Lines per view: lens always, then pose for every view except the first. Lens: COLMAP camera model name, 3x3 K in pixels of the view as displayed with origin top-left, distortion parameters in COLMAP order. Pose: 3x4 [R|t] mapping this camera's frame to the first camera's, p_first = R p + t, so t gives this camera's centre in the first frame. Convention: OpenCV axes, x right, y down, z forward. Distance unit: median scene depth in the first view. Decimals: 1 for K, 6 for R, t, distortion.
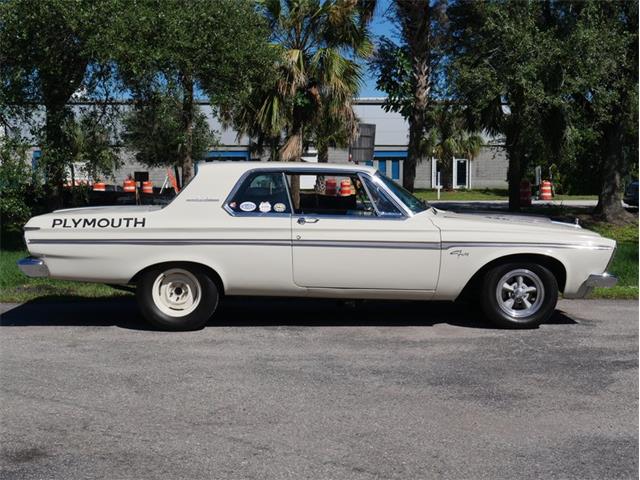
lens RADIAL K [[960.8, 0, 323.2], [0, 960.8, 237.2], [0, 0, 1]] dist [0.007599, 0.000000]
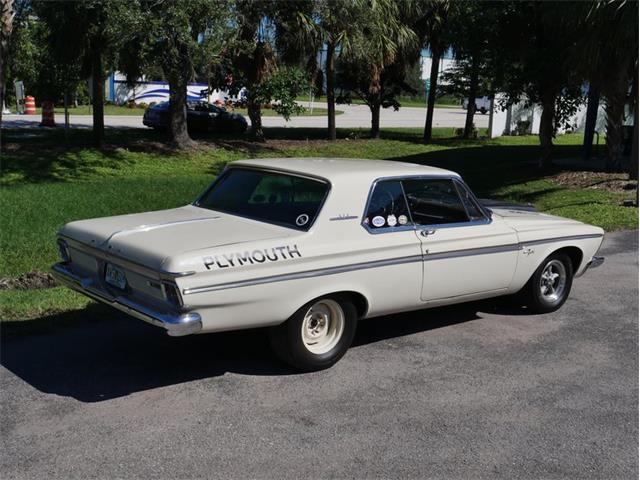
lens RADIAL K [[824.9, 0, 319.8], [0, 824.9, 239.1], [0, 0, 1]] dist [0.002075, 0.000000]
pose [[0.777748, -0.082685, 0.623114, -0.605626], [0.001369, 0.991531, 0.129864, -0.116075], [-0.628575, -0.100148, 0.771274, 0.430629]]
